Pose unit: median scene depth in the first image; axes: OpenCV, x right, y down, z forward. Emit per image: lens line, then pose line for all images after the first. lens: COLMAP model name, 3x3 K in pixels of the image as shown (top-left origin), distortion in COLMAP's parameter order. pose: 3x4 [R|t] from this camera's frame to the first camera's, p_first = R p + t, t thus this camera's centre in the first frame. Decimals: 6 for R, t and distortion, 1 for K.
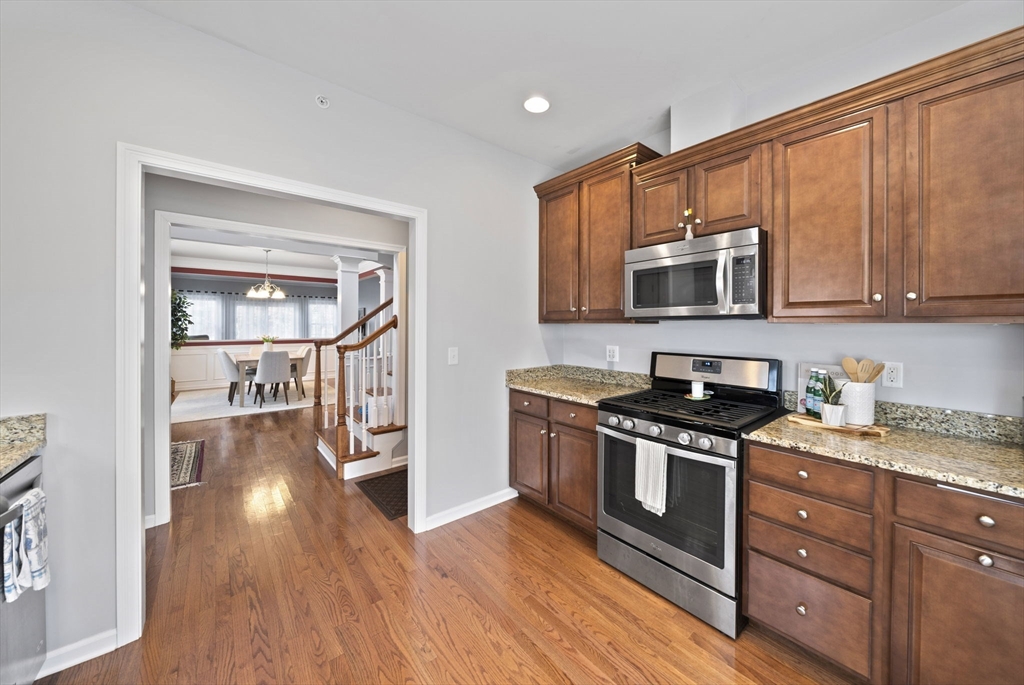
lens RADIAL K [[362.0, 0, 535.0], [0, 362.0, 325.9], [0, 0, 1]] dist [-0.008749, 0.000109]
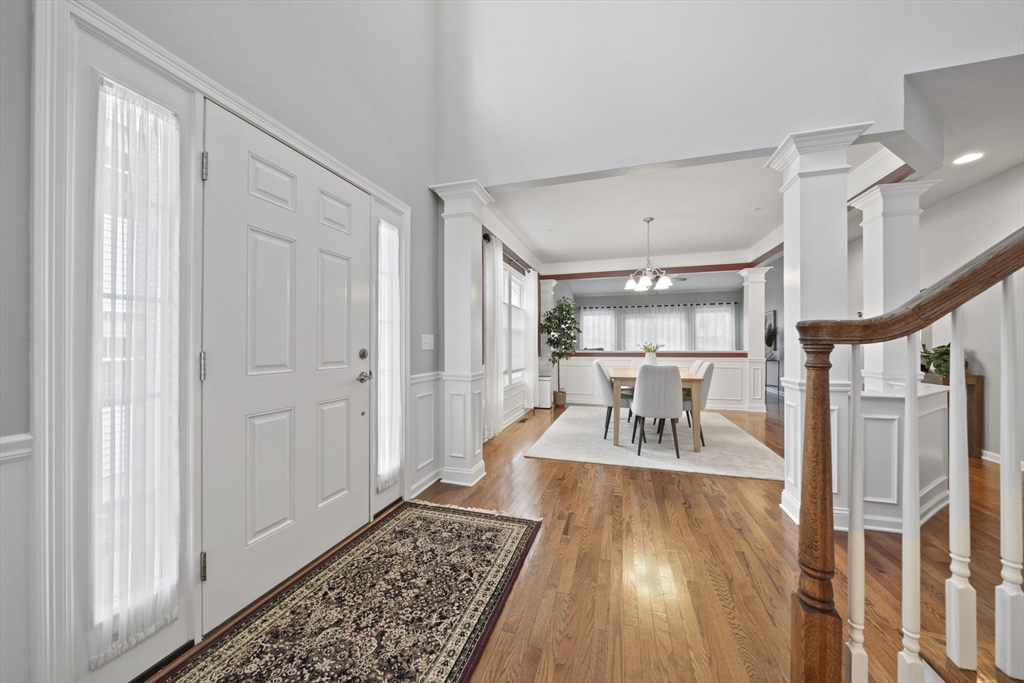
lens RADIAL K [[362.0, 0, 513.0], [0, 362.0, 342.0], [0, 0, 1]] dist [-0.008749, 0.000109]
pose [[0.527380, -0.008994, -0.849582, -0.290310], [0.001722, 0.999953, -0.009517, 0.031377], [0.849627, 0.003556, 0.527371, 0.409246]]
